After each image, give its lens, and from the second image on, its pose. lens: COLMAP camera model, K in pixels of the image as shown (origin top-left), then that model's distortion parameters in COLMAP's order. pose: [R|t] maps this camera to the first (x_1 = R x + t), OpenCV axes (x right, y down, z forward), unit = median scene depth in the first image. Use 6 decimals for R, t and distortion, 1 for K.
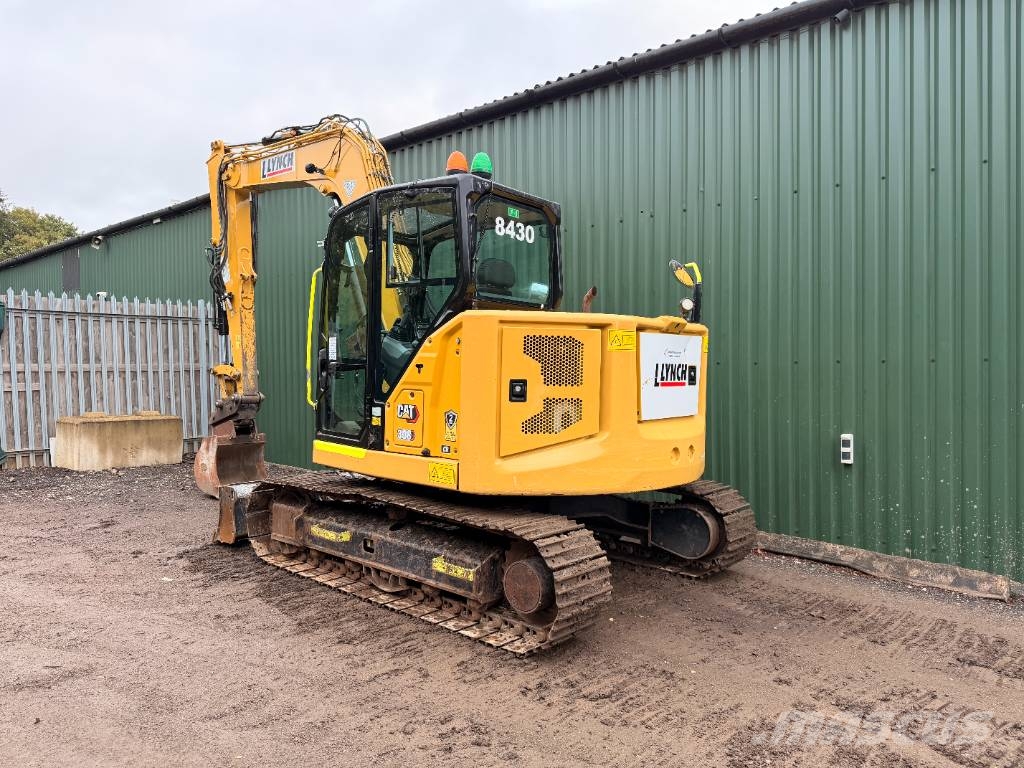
lens RADIAL K [[704.7, 0, 512.0], [0, 704.7, 384.0], [0, 0, 1]] dist [0.059330, -0.070688]
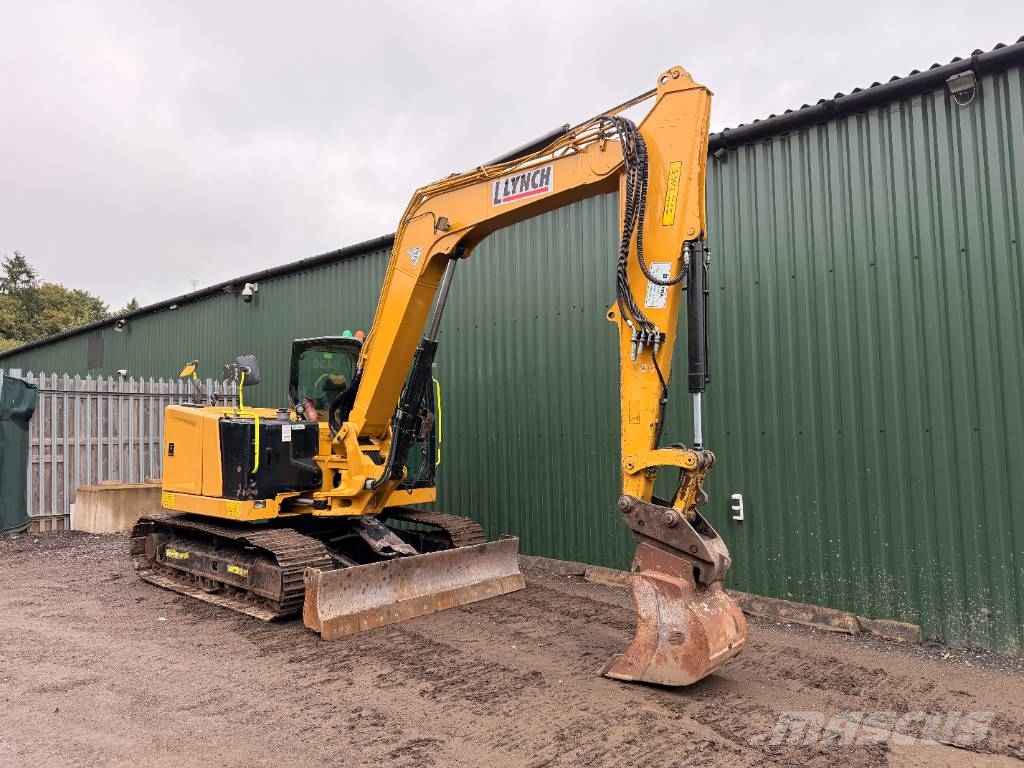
lens RADIAL K [[704.7, 0, 512.0], [0, 704.7, 384.0], [0, 0, 1]] dist [0.059330, -0.070688]
pose [[0.999736, -0.010236, -0.020582, 0.157839], [0.008357, 0.995959, -0.089420, -0.013689], [0.021414, 0.089224, 0.995781, -0.262033]]
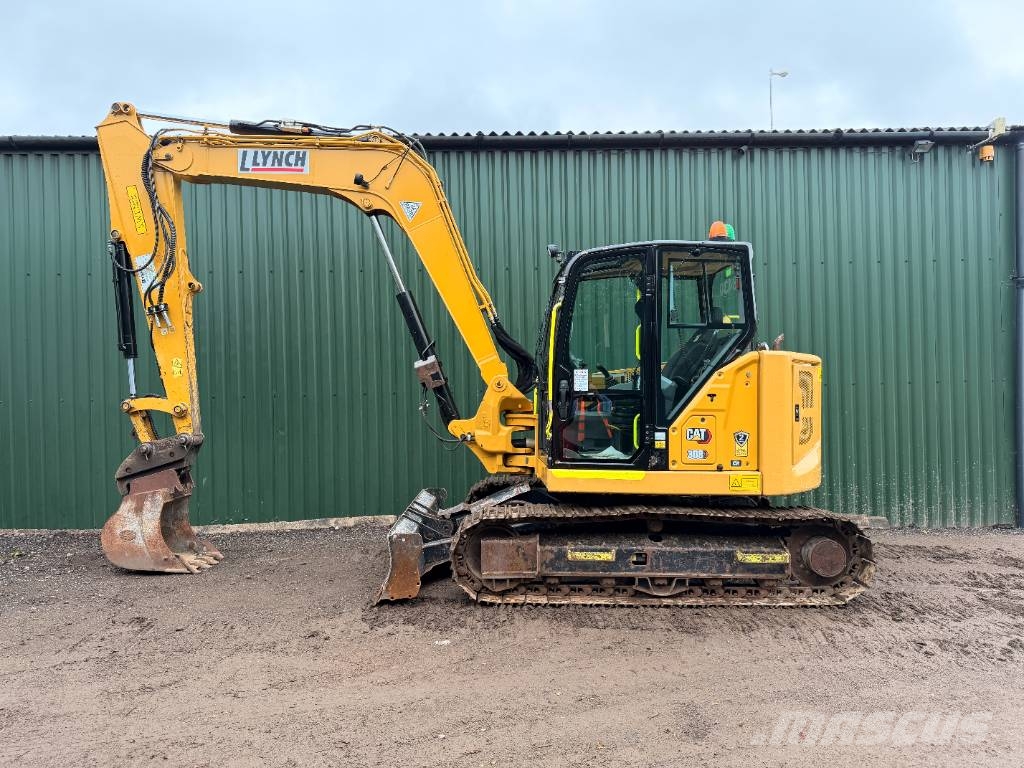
lens RADIAL K [[704.7, 0, 512.0], [0, 704.7, 384.0], [0, 0, 1]] dist [0.059330, -0.070688]
pose [[0.750371, -0.007912, 0.660970, -1.108873], [0.027224, 0.999450, -0.018943, -0.029492], [-0.660456, 0.032209, 0.750173, 0.303441]]
